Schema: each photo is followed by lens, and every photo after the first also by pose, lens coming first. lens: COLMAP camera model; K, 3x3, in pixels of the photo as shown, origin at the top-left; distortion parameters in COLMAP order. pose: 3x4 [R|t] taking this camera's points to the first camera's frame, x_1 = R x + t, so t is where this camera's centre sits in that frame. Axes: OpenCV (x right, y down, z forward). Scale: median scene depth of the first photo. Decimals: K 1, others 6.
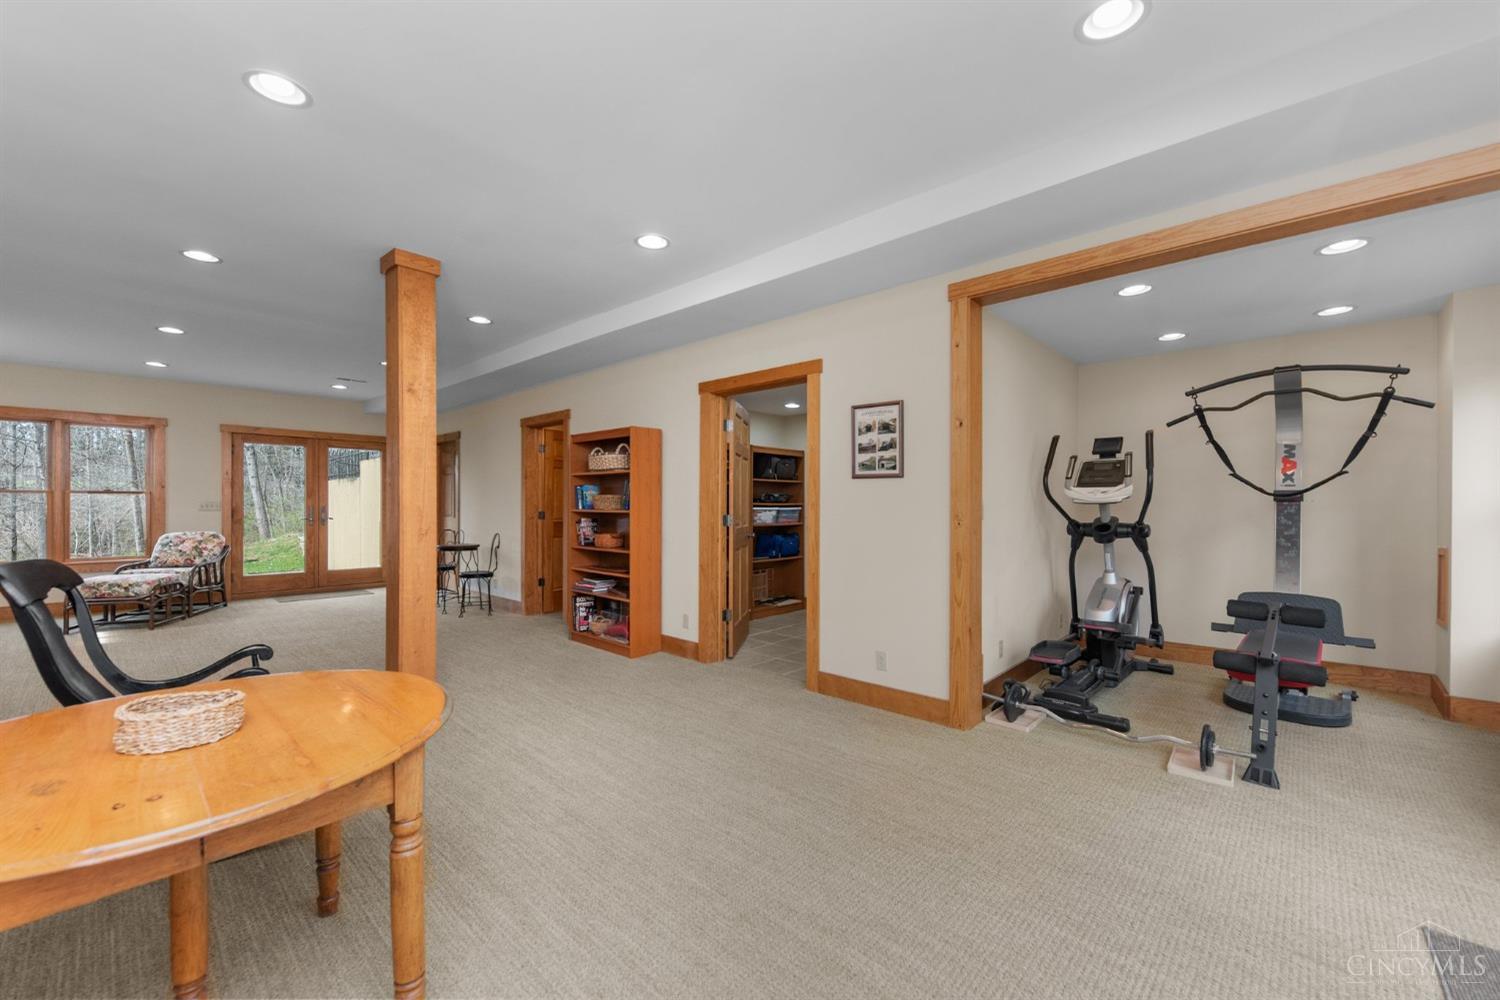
lens RADIAL K [[573.0, 0, 750.0], [0, 573.0, 500.0], [0, 0, 1]] dist [-0.001891, -0.000127]
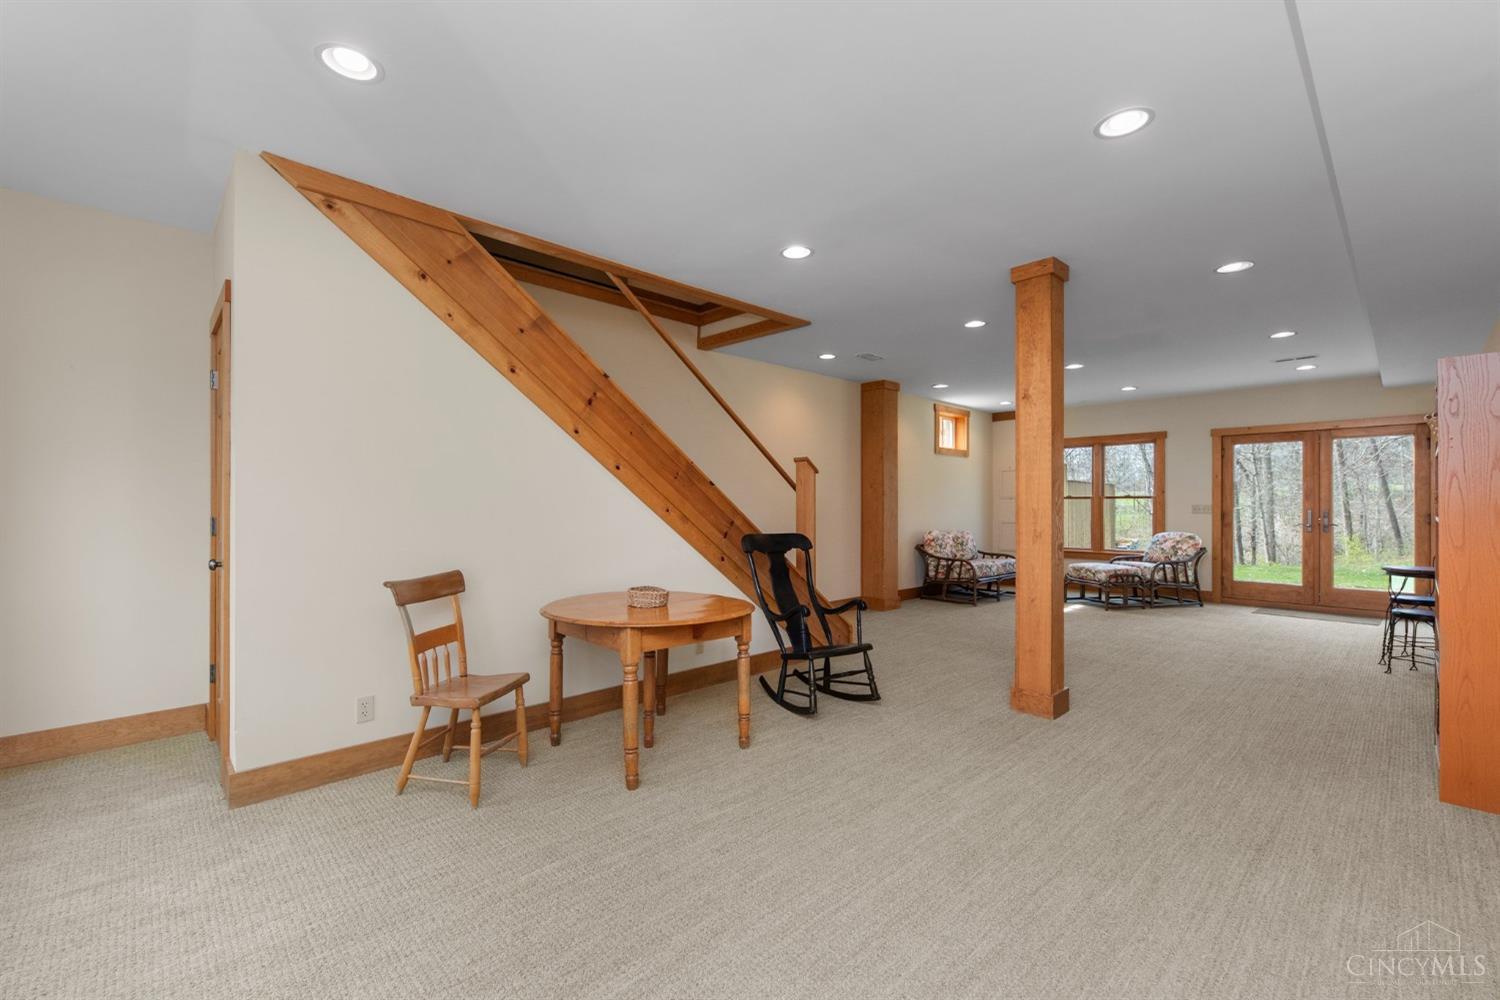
lens RADIAL K [[621.8, 0, 750.0], [0, 621.8, 500.0], [0, 0, 1]] dist [0.000556, 0.000003]
pose [[-0.045022, -0.008651, -0.998949, 0.249967], [0.002384, 0.999959, -0.008767, 0.002130], [0.998983, -0.002776, -0.045000, 0.250219]]
